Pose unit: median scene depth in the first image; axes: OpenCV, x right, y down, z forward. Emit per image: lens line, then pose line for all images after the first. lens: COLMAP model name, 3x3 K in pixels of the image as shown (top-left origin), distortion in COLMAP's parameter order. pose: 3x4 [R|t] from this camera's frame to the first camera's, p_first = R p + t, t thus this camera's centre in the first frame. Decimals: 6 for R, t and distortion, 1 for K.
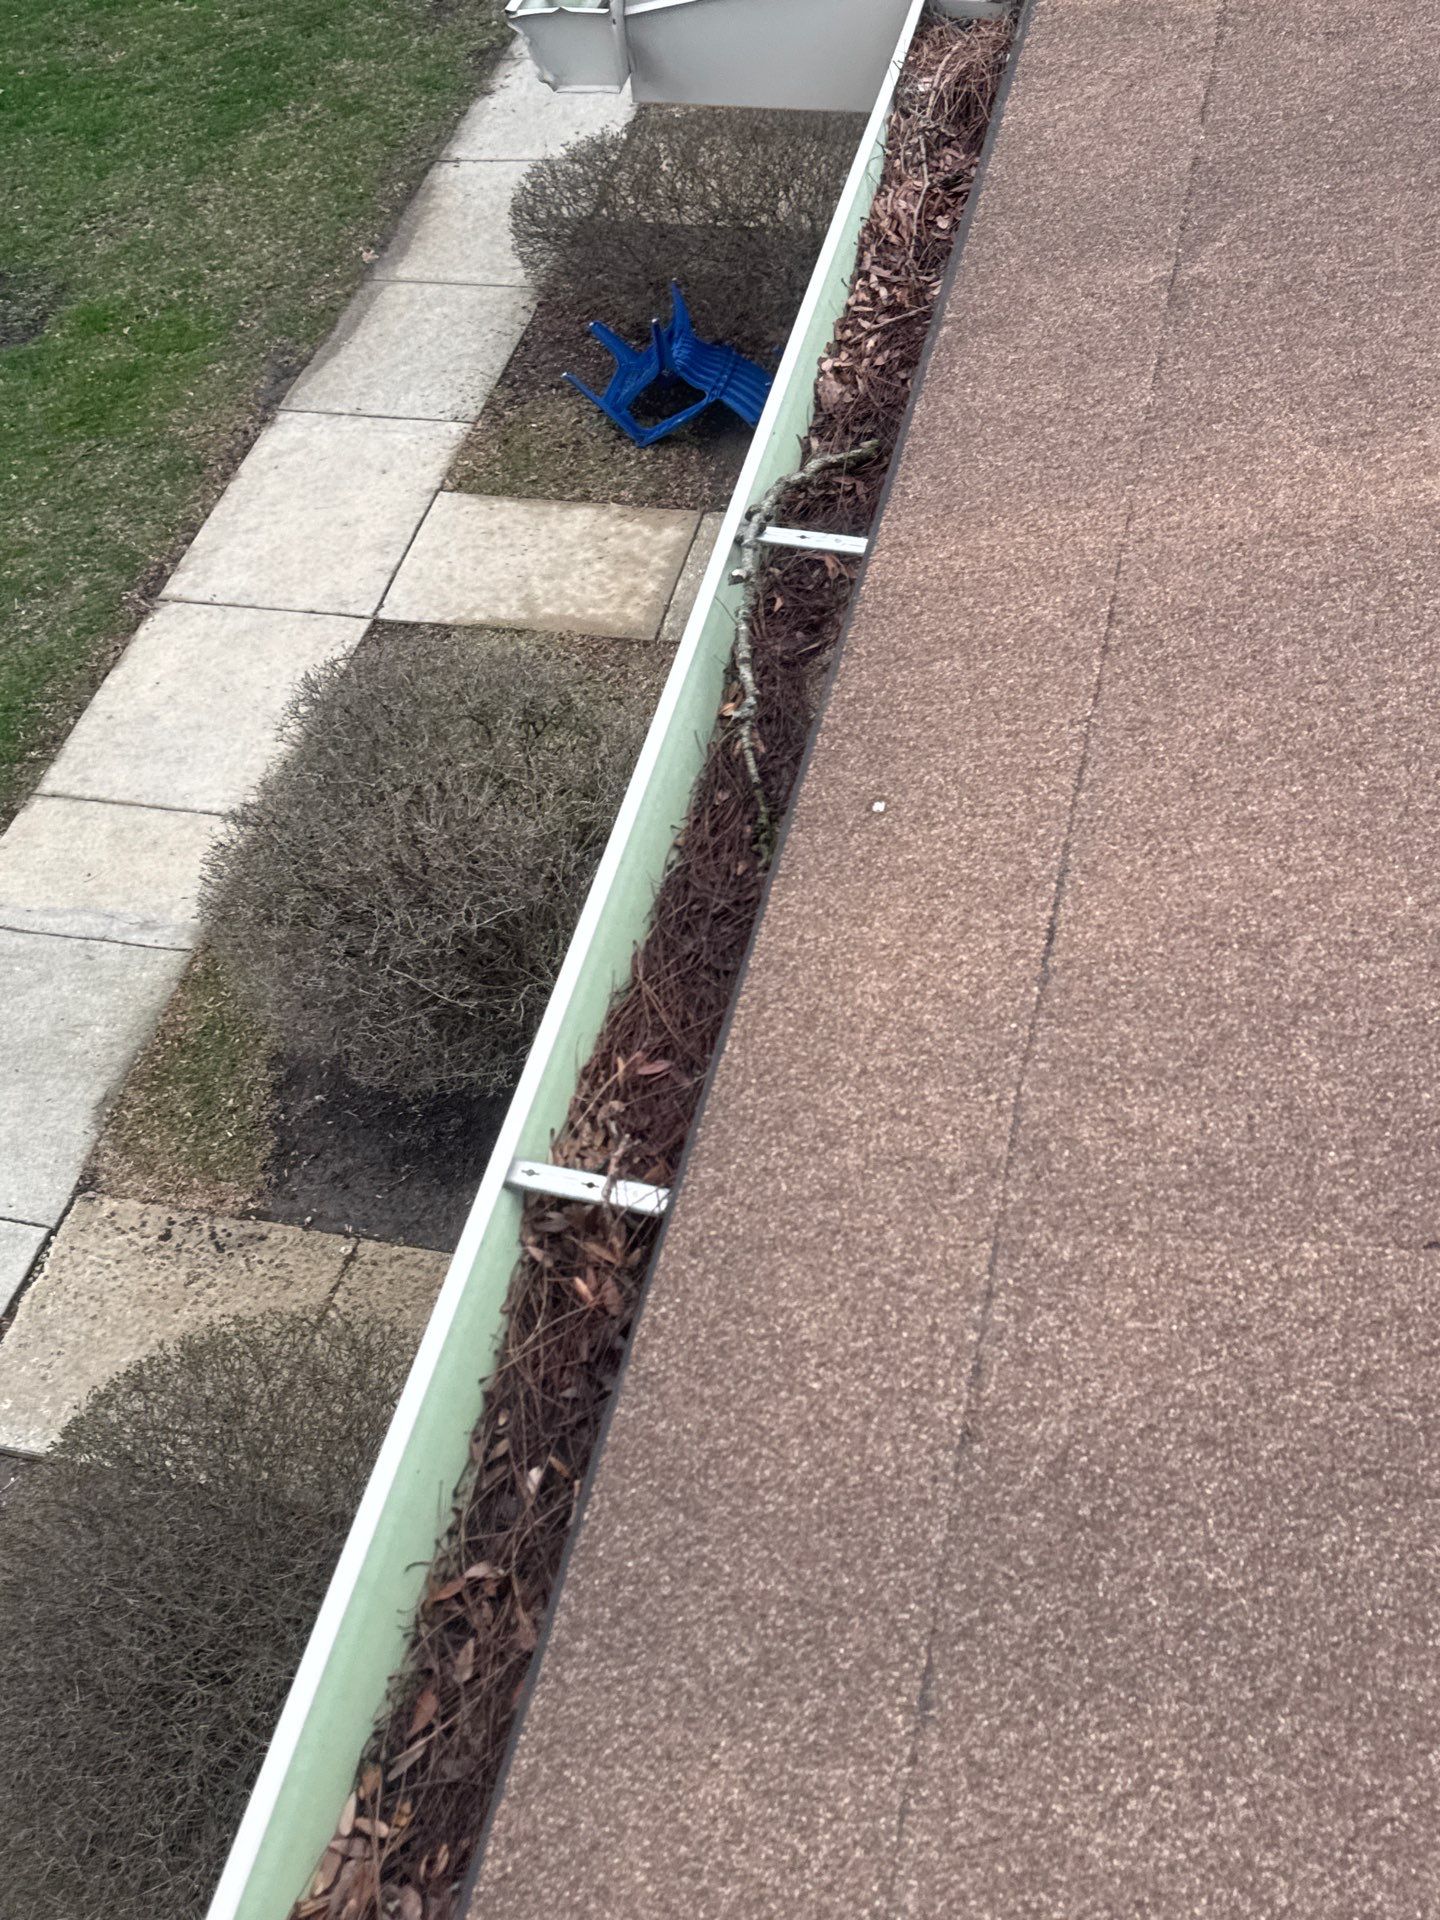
lens RADIAL K [[1917.7, 0, 720.0], [0, 1917.7, 960.0], [0, 0, 1]] dist [0.181388, -0.372730]
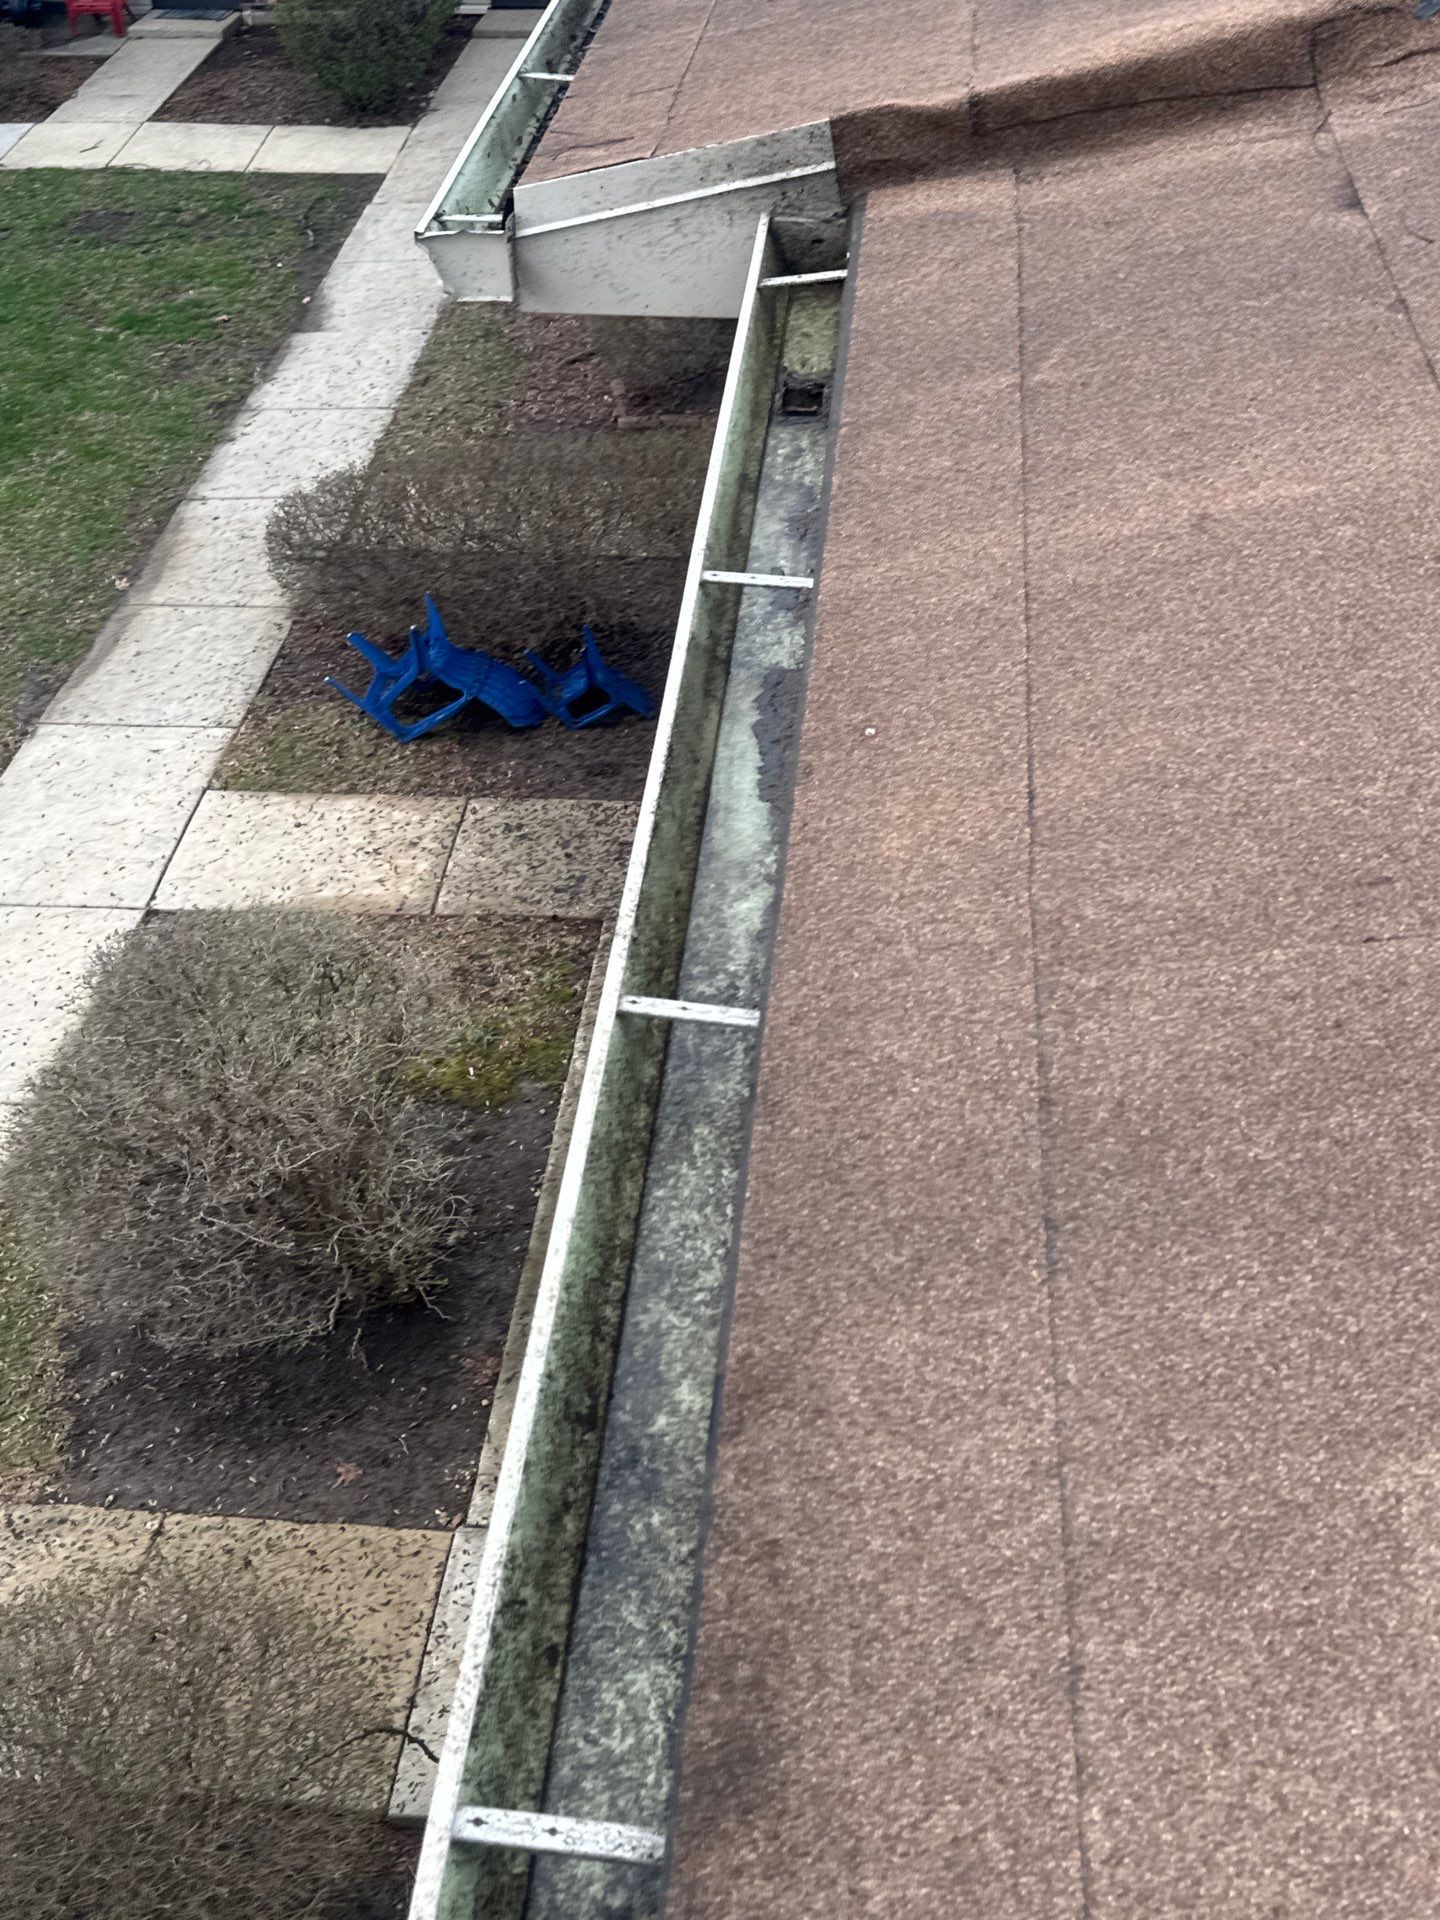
lens RADIAL K [[1883.2, 0, 720.0], [0, 1883.2, 960.0], [0, 0, 1]] dist [0.162975, -0.317000]
pose [[0.989926, -0.049106, 0.132799, -0.143928], [0.068954, 0.986390, -0.149264, 0.189861], [-0.123662, 0.156917, 0.979839, -0.126148]]
